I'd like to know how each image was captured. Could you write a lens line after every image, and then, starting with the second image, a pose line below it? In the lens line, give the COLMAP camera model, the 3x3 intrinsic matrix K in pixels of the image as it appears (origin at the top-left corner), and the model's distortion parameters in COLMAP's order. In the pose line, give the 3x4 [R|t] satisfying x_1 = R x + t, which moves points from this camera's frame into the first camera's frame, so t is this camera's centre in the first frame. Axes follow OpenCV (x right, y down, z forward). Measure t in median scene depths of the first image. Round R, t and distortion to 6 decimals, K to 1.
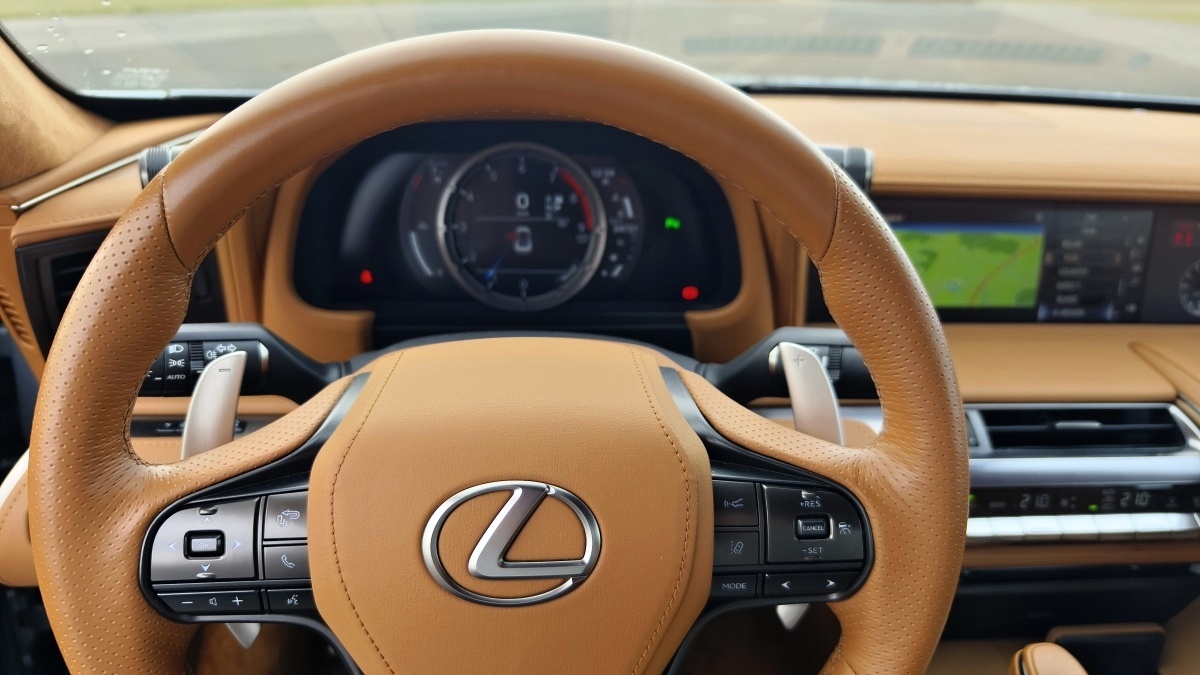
lens RADIAL K [[861.0, 0, 600.0], [0, 861.0, 337.5], [0, 0, 1]] dist [0.050022, -0.068314]
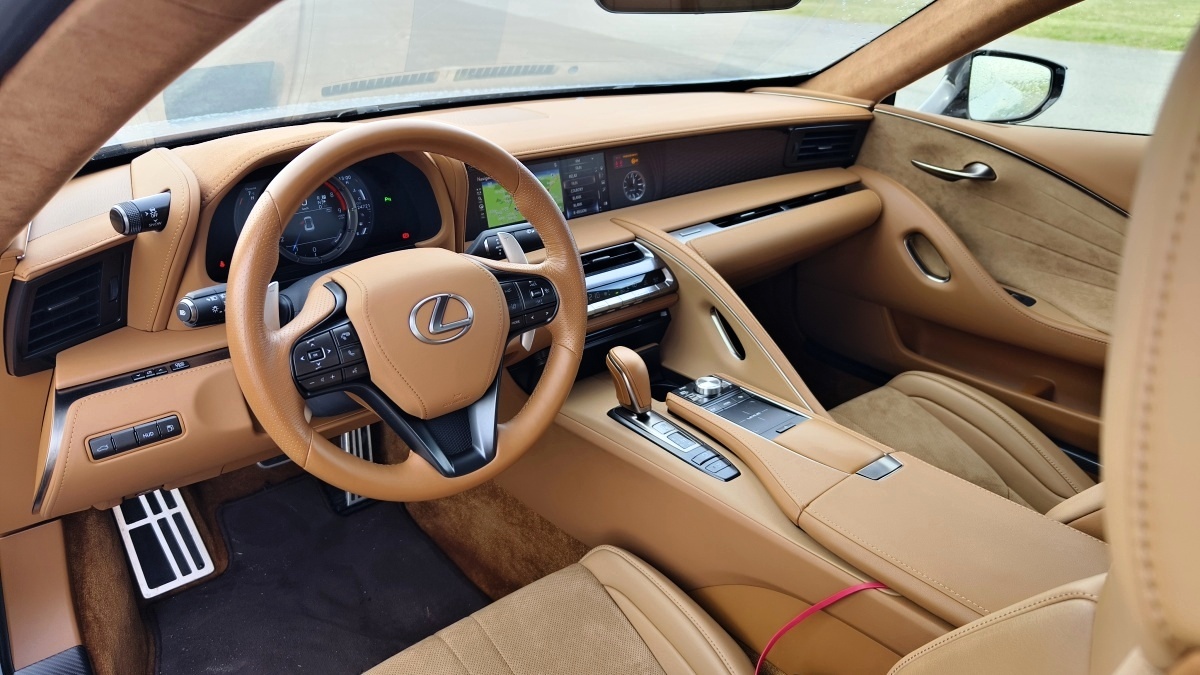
lens RADIAL K [[861.0, 0, 600.0], [0, 861.0, 337.5], [0, 0, 1]] dist [0.050022, -0.068314]
pose [[0.822438, -0.259388, 0.506273, -0.537601], [0.248059, 0.964446, 0.091163, 0.090239], [-0.511920, 0.050610, 0.857541, -0.750440]]
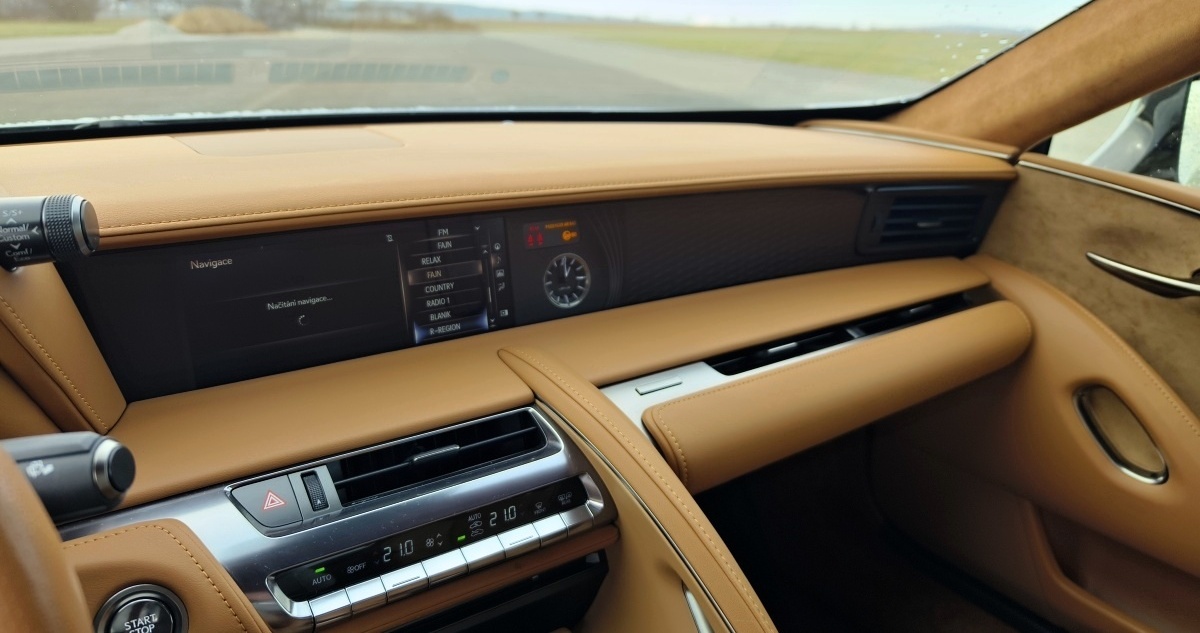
lens RADIAL K [[864.6, 0, 601.9], [0, 864.6, 293.7], [0, 0, 1]] dist [0.043630, -0.057045]
pose [[0.864778, -0.159833, 0.476038, 0.271732], [0.196582, 0.980086, -0.028043, -0.006515], [-0.462076, 0.117831, 0.878978, 0.069838]]
